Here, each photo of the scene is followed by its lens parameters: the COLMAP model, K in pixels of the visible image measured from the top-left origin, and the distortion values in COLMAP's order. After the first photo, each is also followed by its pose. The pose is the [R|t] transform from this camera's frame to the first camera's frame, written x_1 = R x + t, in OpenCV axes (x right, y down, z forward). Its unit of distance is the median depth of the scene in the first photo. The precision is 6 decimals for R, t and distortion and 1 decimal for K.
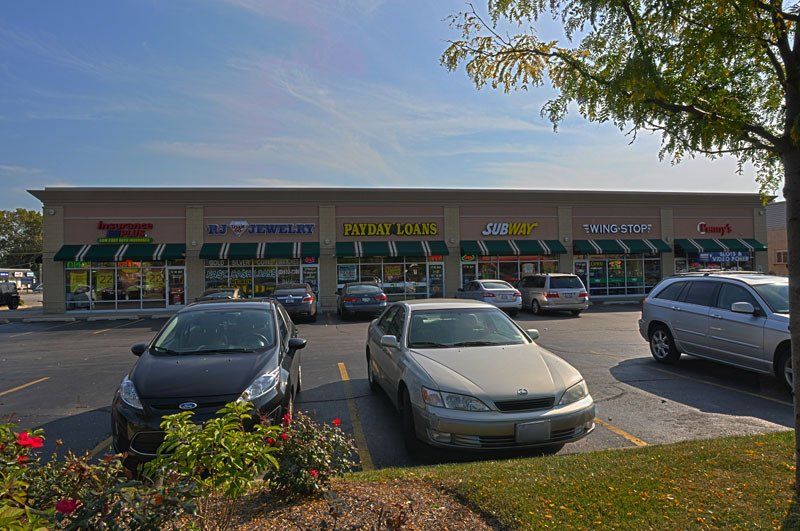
lens RADIAL K [[480.9, 0, 399.0], [0, 480.9, 266.3], [0, 0, 1]] dist [-0.065125, 0.003581]
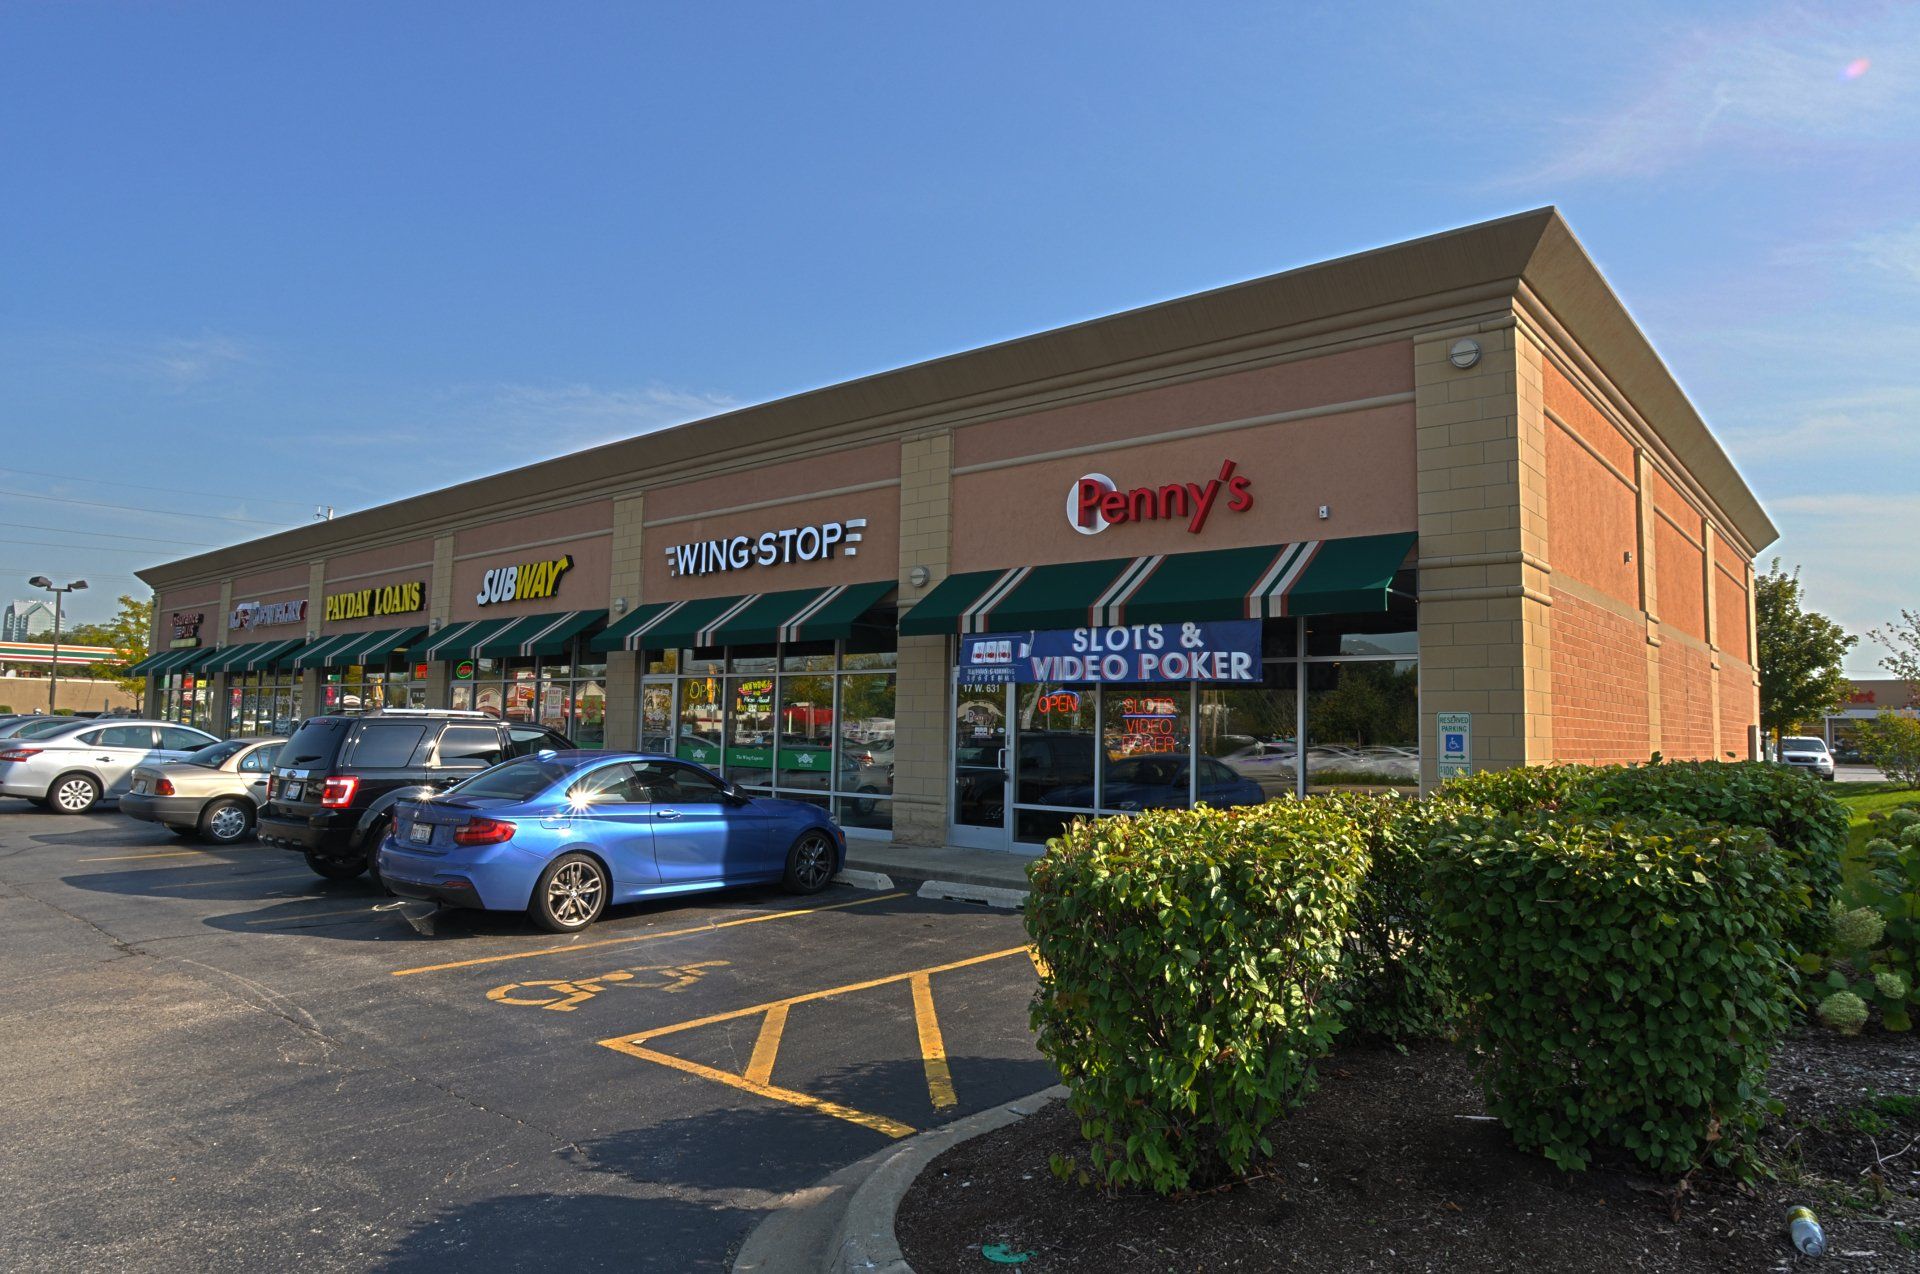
lens RADIAL K [[1154.2, 0, 961.1], [0, 1154.2, 636.6], [0, 0, 1]] dist [-0.065125, 0.003581]
pose [[0.650982, -0.027462, -0.758597, 1.007322], [-0.016161, 0.998617, -0.050020, -0.005160], [0.758922, 0.044822, 0.649638, 0.694598]]
